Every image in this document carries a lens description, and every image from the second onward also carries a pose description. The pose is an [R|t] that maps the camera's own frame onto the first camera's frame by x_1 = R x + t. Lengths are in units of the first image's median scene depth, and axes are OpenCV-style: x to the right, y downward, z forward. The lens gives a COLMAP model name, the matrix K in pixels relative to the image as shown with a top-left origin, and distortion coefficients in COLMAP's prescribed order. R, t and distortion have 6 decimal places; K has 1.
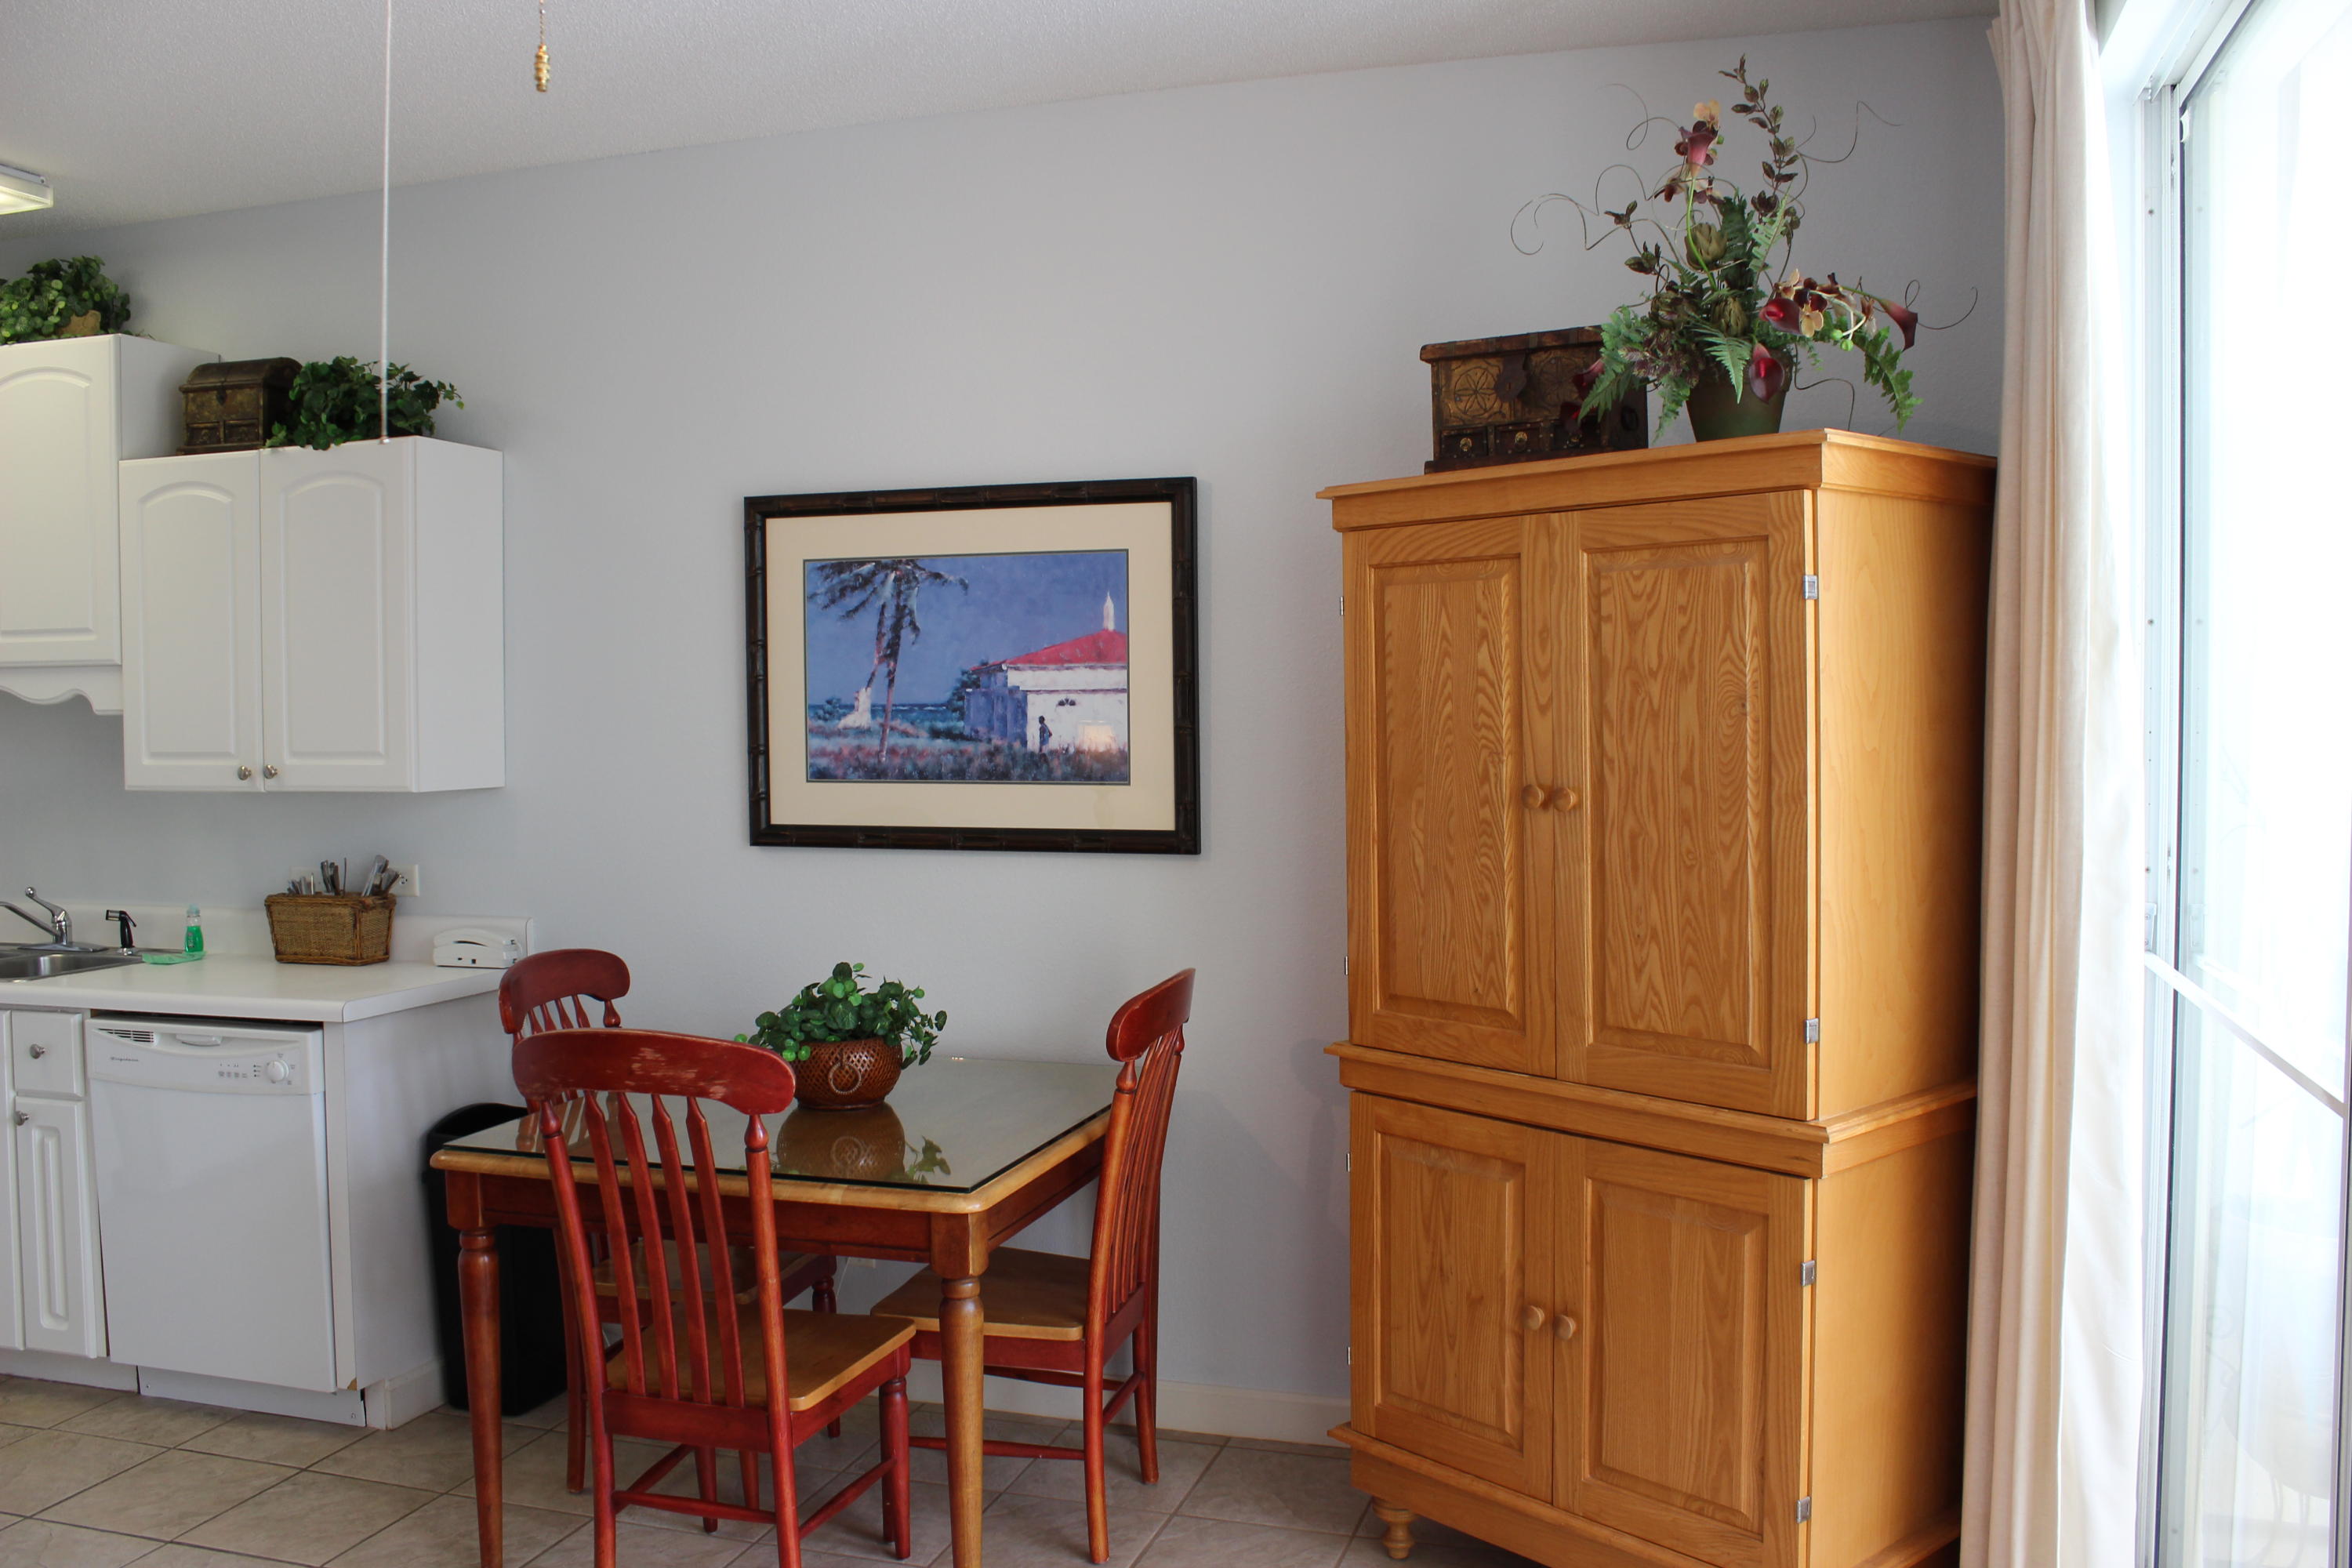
lens RADIAL K [[1945.5, 0, 1188.9], [0, 1945.5, 761.4], [0, 0, 1]] dist [-0.168055, 0.143480]
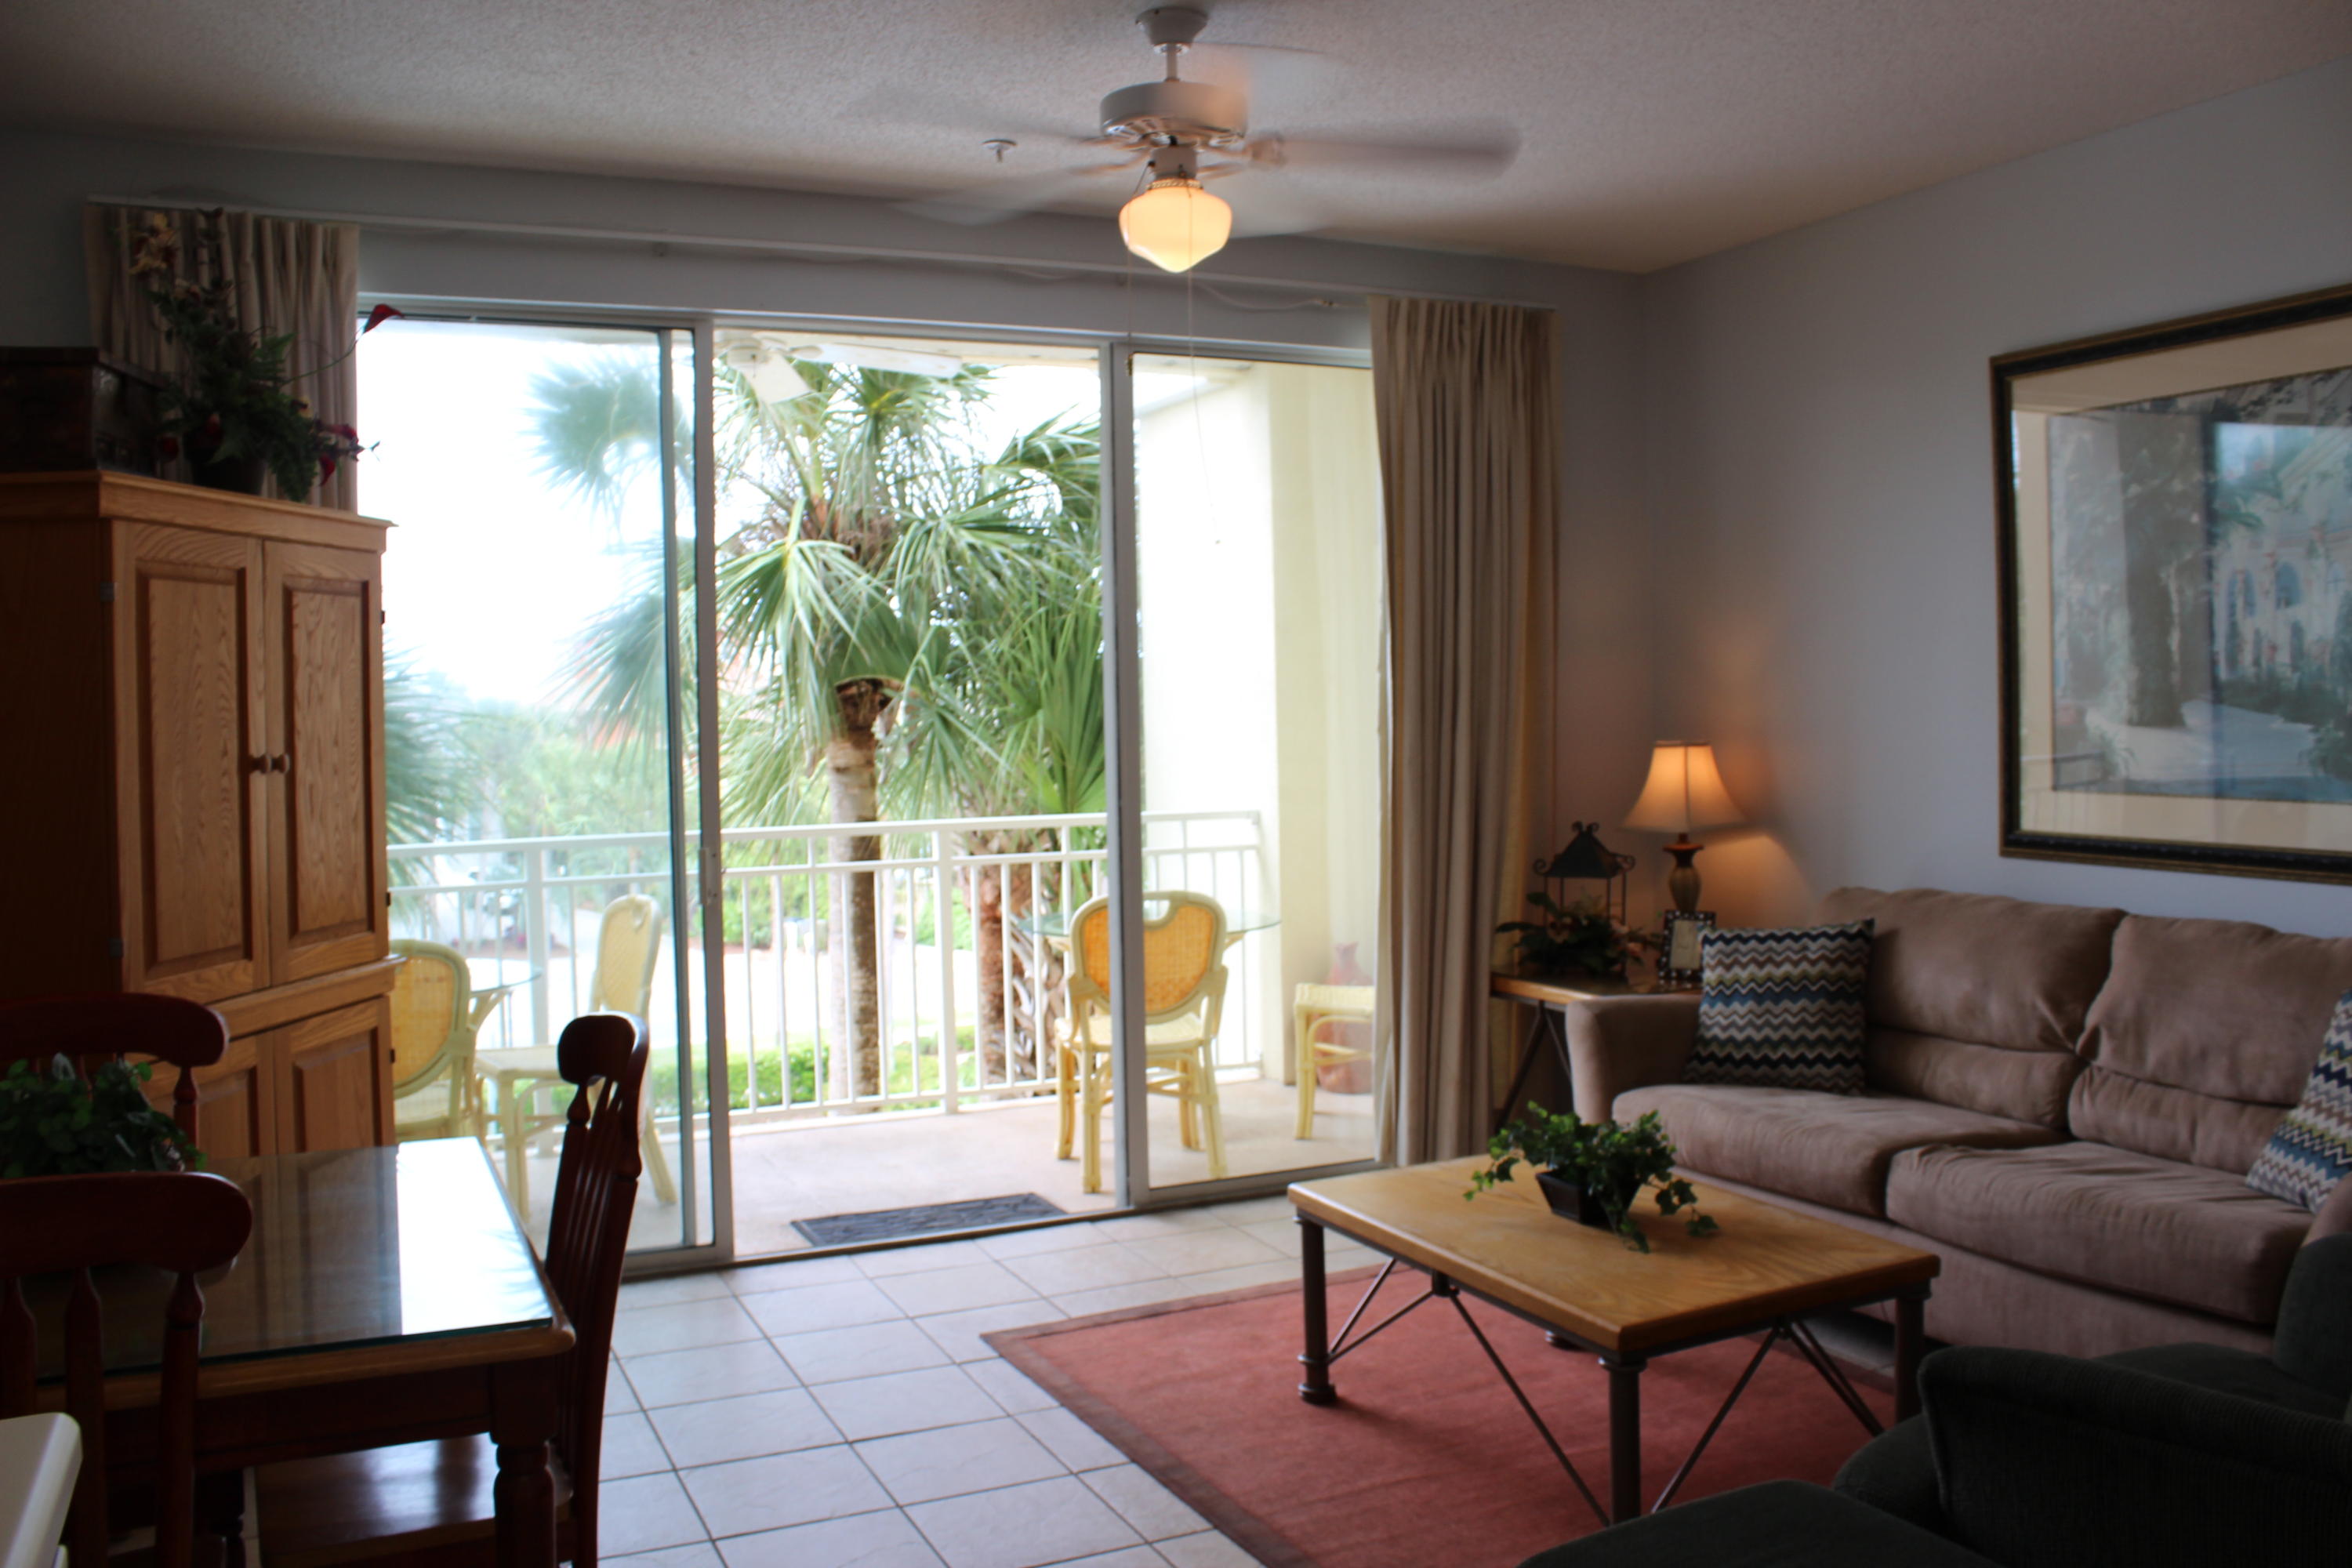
lens RADIAL K [[1938.2, 0, 1180.4], [0, 1938.2, 761.9], [0, 0, 1]] dist [-0.172671, 0.149448]
pose [[-0.675875, -0.007852, 0.736975, -0.820308], [0.046099, 0.997535, 0.052905, -0.014638], [-0.735573, 0.069731, -0.673847, 1.015247]]
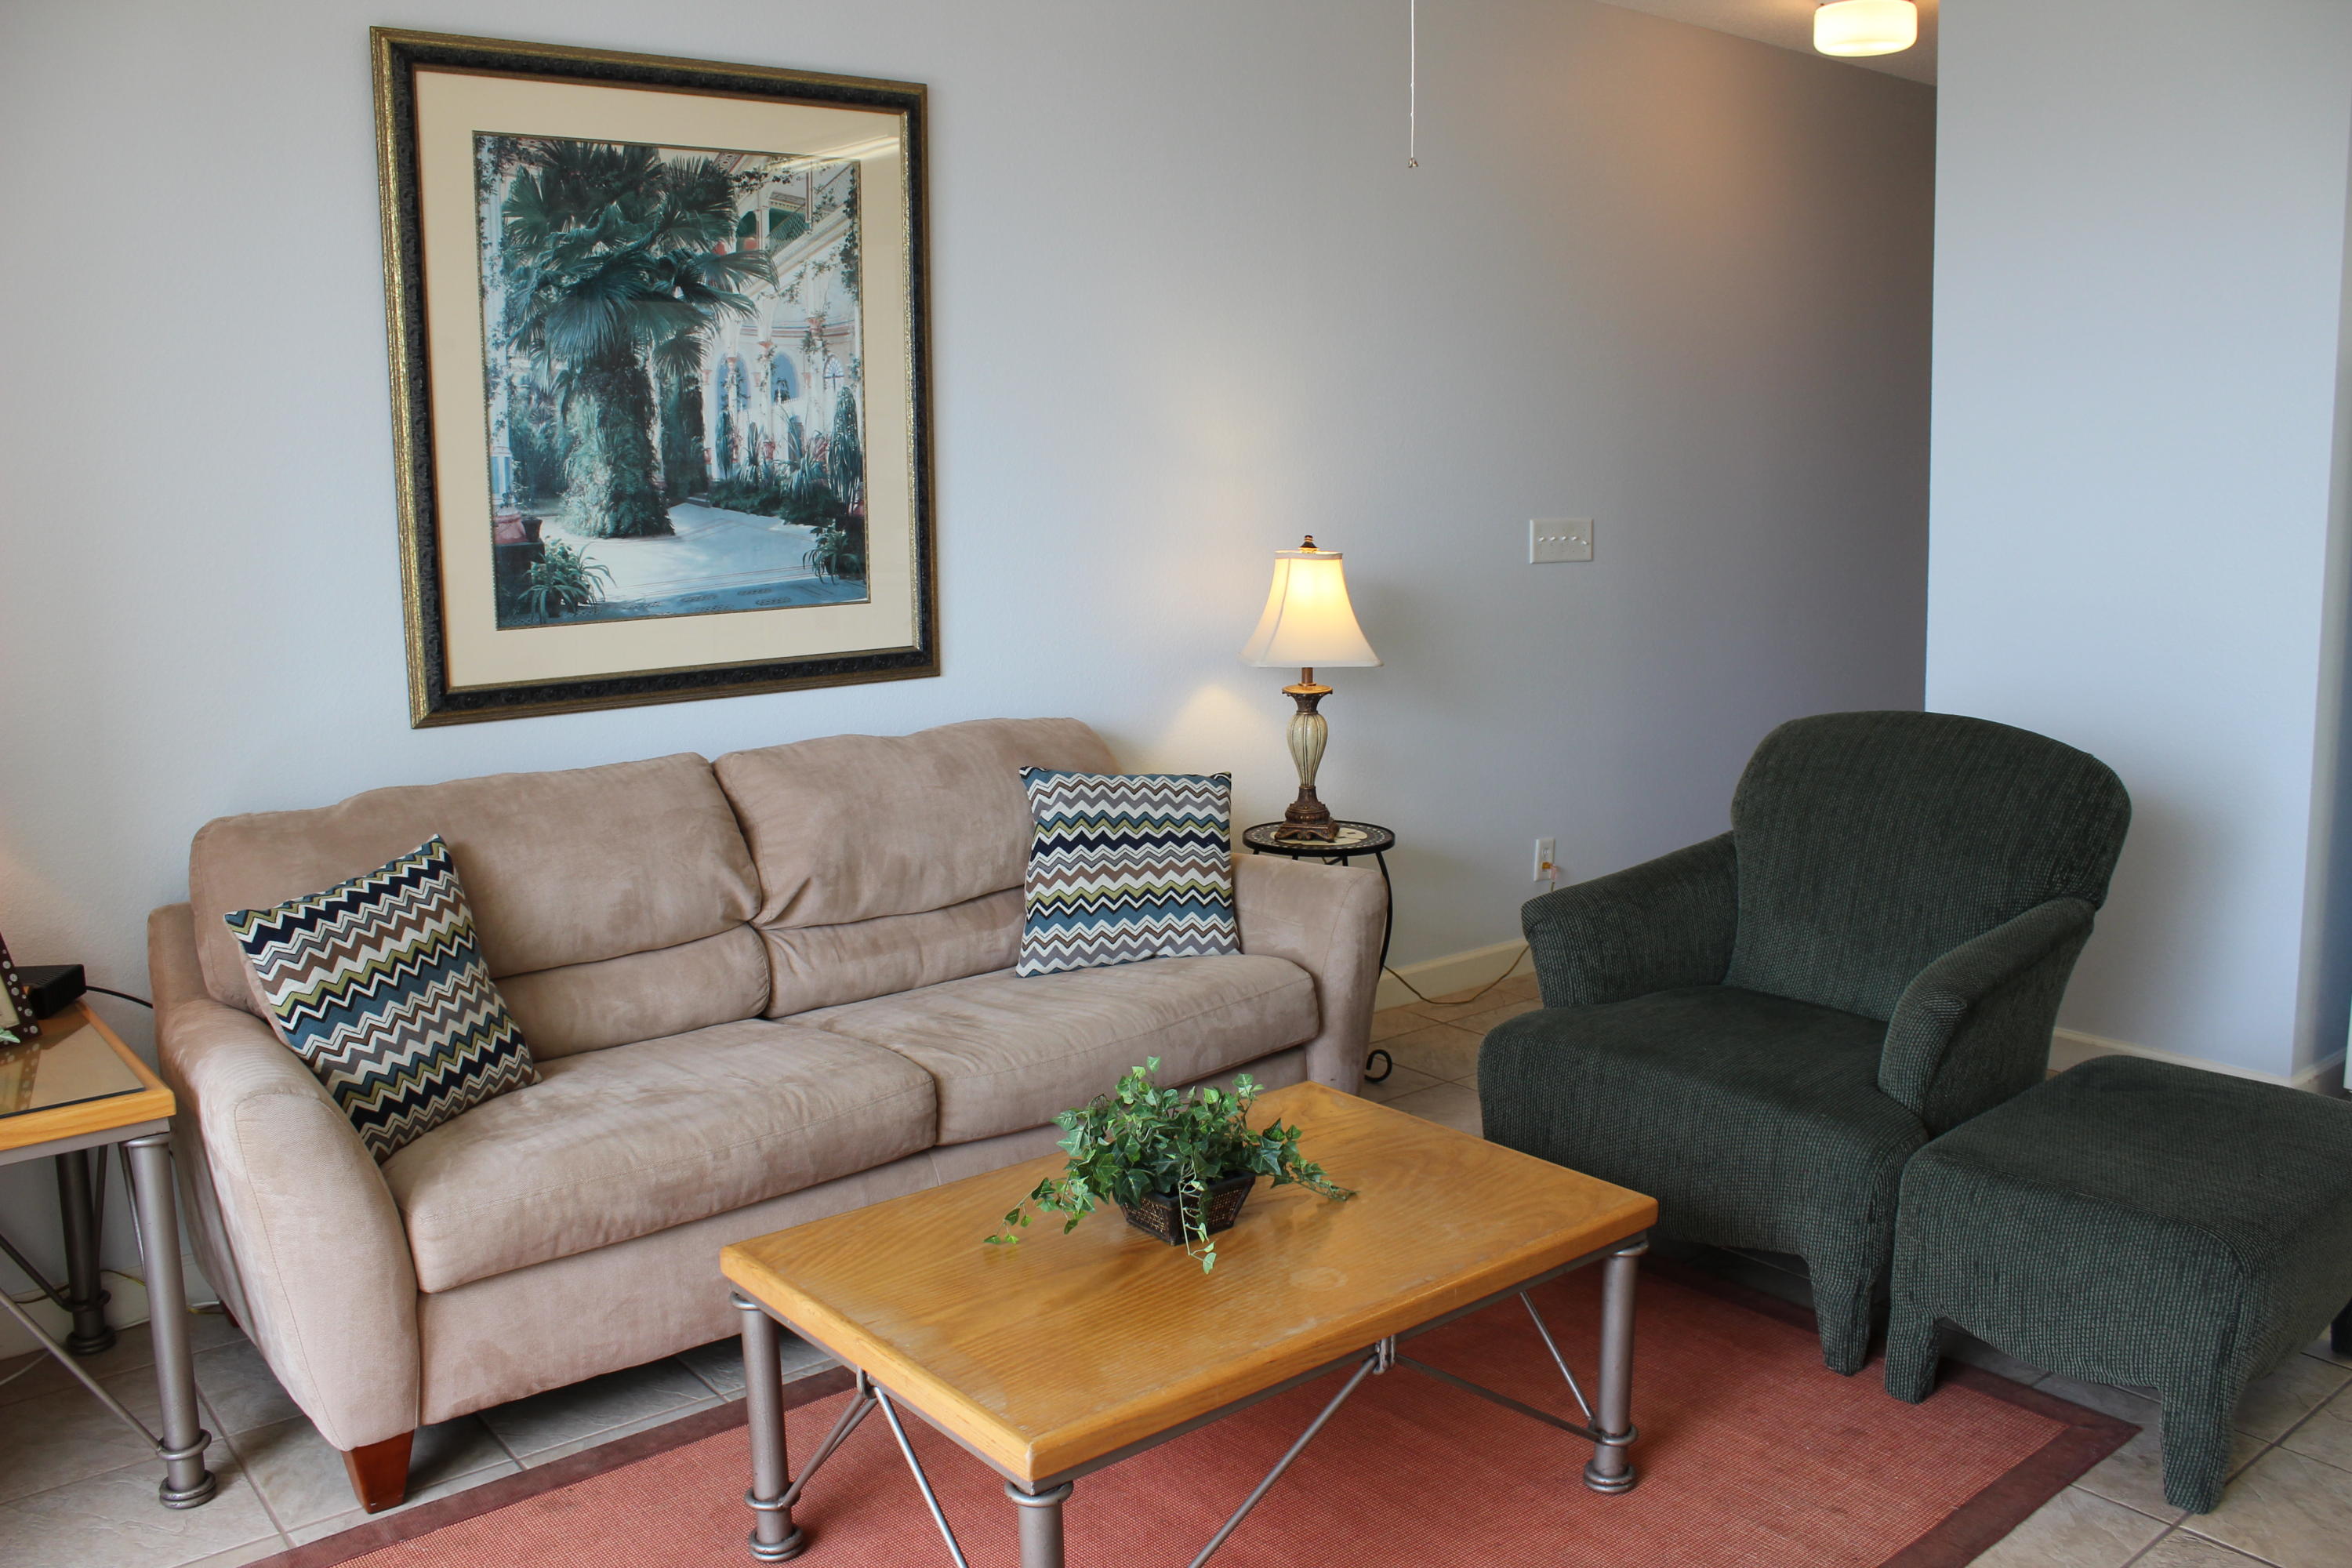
lens RADIAL K [[1945.5, 0, 1188.9], [0, 1945.5, 761.4], [0, 0, 1]] dist [-0.168055, 0.143480]
pose [[-0.554250, 0.141721, -0.820196, 0.226794], [-0.008697, 0.984358, 0.175964, -0.010865], [0.832305, 0.104661, -0.544348, 0.613951]]
